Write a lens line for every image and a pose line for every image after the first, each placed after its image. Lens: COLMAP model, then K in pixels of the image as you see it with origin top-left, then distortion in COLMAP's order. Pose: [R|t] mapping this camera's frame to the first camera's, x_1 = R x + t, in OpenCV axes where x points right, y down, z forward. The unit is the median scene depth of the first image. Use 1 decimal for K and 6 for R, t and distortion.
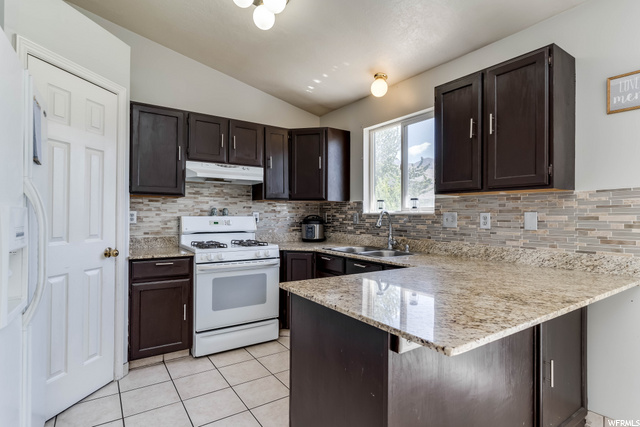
lens RADIAL K [[329.4, 0, 316.5], [0, 329.4, 214.9], [0, 0, 1]] dist [-0.000639, -0.000292]
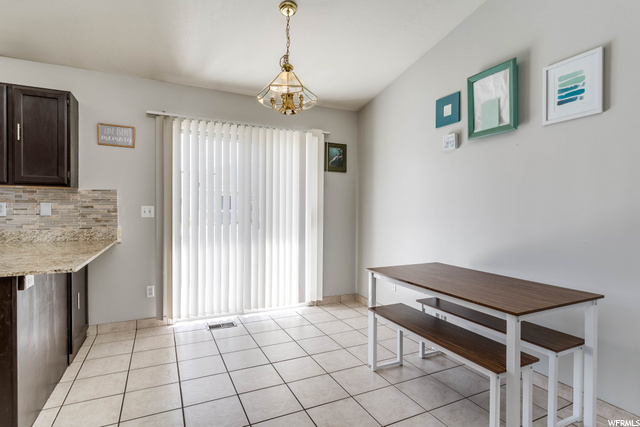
lens RADIAL K [[328.1, 0, 319.2], [0, 328.1, 212.3], [0, 0, 1]] dist [0.000043, 0.000154]
pose [[0.147806, -0.016583, 0.988877, -0.494538], [-0.006182, 0.999824, 0.017691, 0.001217], [-0.988997, -0.008728, 0.147678, -0.293468]]
